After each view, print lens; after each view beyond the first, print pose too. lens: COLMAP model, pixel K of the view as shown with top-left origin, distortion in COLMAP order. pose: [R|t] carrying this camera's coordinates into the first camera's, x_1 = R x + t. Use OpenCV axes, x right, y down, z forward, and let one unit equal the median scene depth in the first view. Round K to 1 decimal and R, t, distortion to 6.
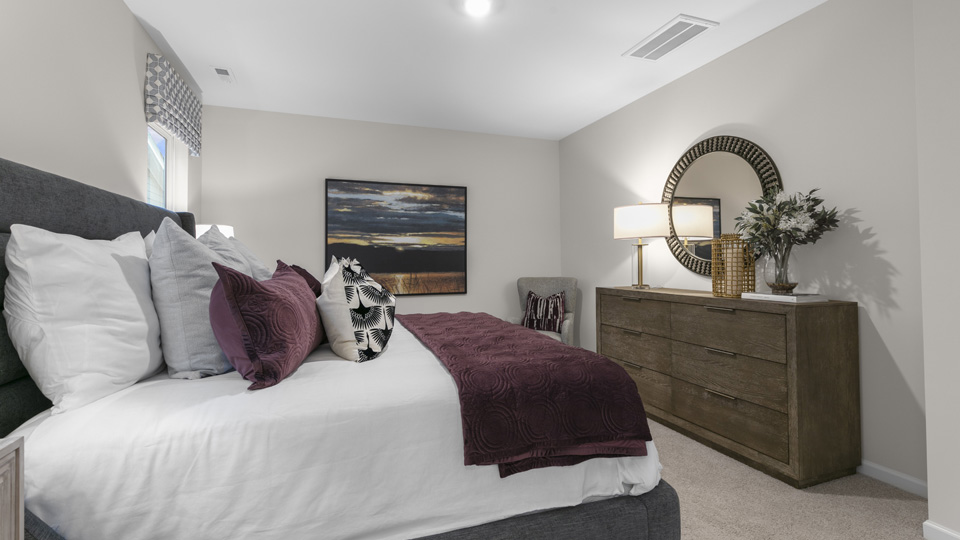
lens RADIAL K [[432.1, 0, 486.3], [0, 432.1, 253.0], [0, 0, 1]] dist [0.012675, -0.000324]
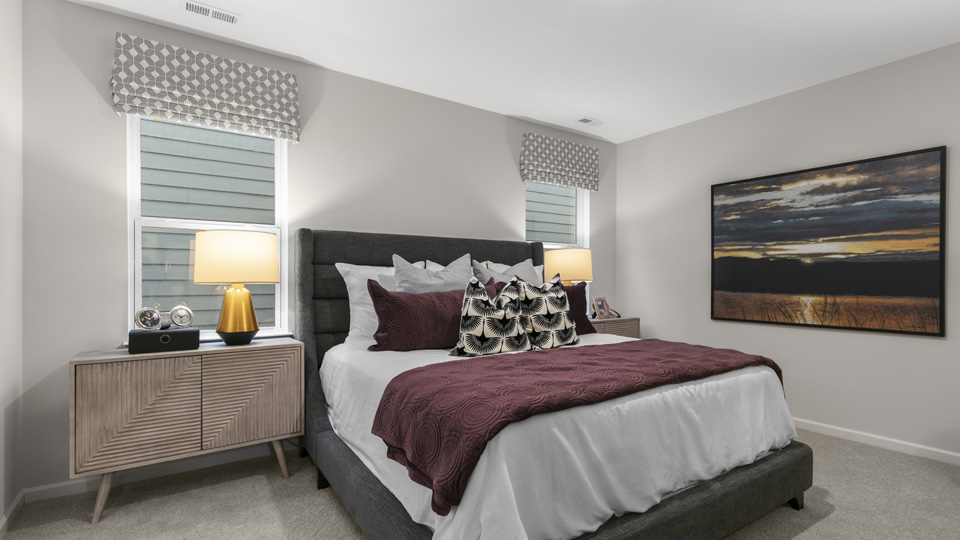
lens RADIAL K [[463.2, 0, 480.0], [0, 463.2, 275.6], [0, 0, 1]] dist [0.001337, -0.000016]
pose [[0.246766, 0.000013, -0.969075, 0.410383], [0.016705, 0.999851, 0.004267, 0.002065], [0.968931, -0.017241, 0.246729, 0.282843]]
